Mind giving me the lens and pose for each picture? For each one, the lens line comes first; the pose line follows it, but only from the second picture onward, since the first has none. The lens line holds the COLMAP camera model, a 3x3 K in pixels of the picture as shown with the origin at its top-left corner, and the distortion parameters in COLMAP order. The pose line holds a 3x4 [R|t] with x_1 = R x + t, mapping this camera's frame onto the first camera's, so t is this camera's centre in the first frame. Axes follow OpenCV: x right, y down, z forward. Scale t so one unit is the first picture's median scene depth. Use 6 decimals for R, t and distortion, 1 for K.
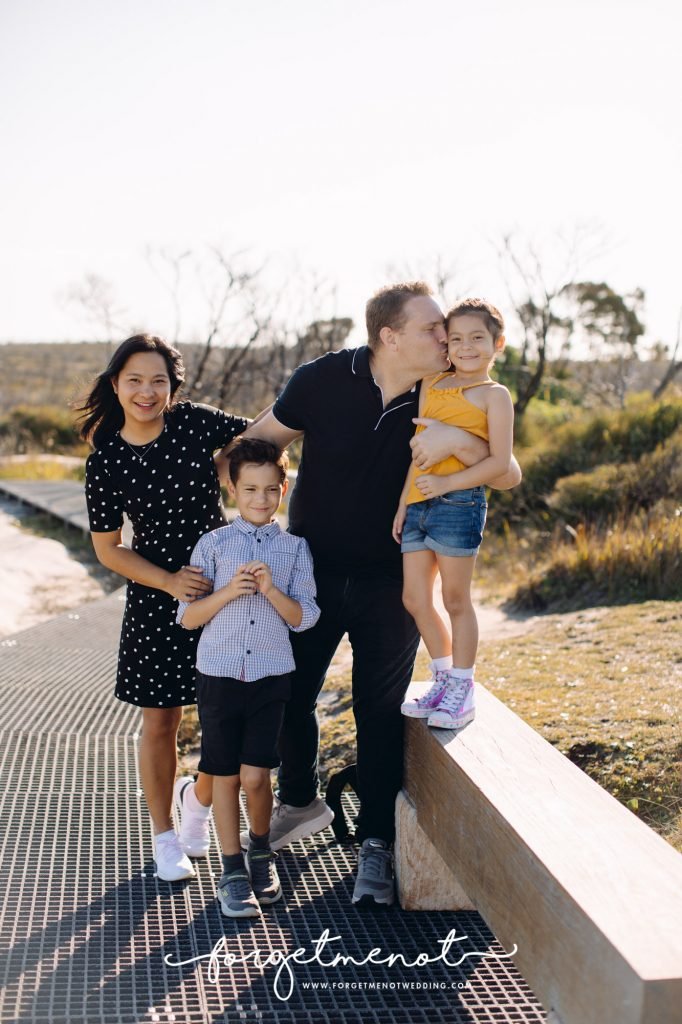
lens RADIAL K [[1480.7, 0, 341.0], [0, 1480.7, 512.0], [0, 0, 1]] dist [-0.187937, 0.439285]
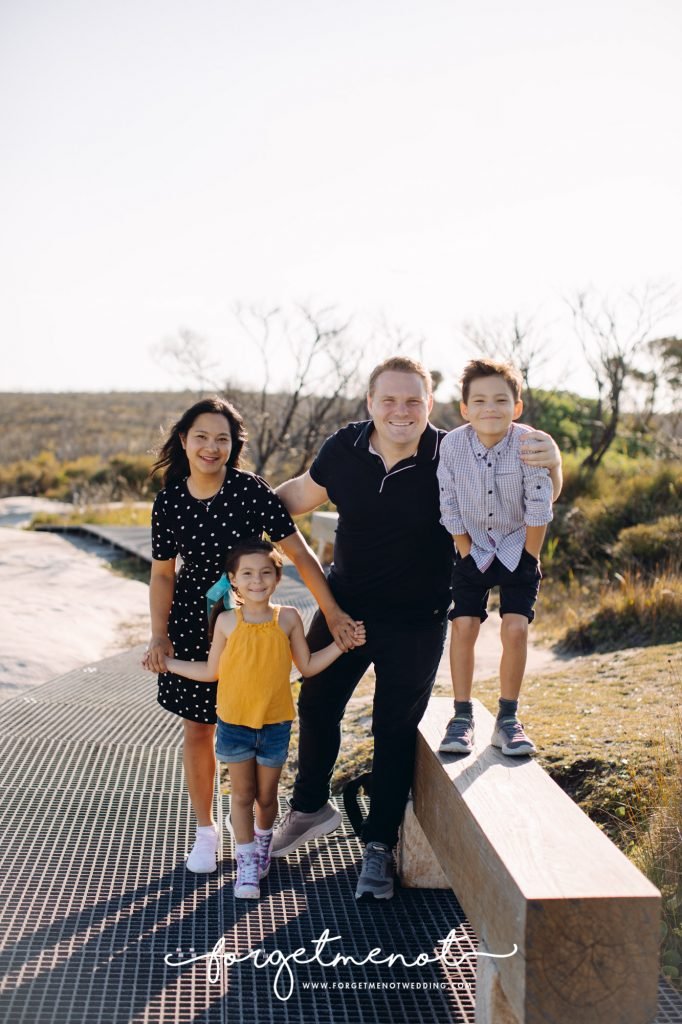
lens RADIAL K [[1480.7, 0, 341.0], [0, 1480.7, 512.0], [0, 0, 1]] dist [-0.187937, 0.439285]
pose [[0.997659, 0.009983, -0.067659, 0.040212], [-0.012283, 0.999358, -0.033663, 0.005713], [0.067279, 0.034415, 0.997140, -0.108966]]
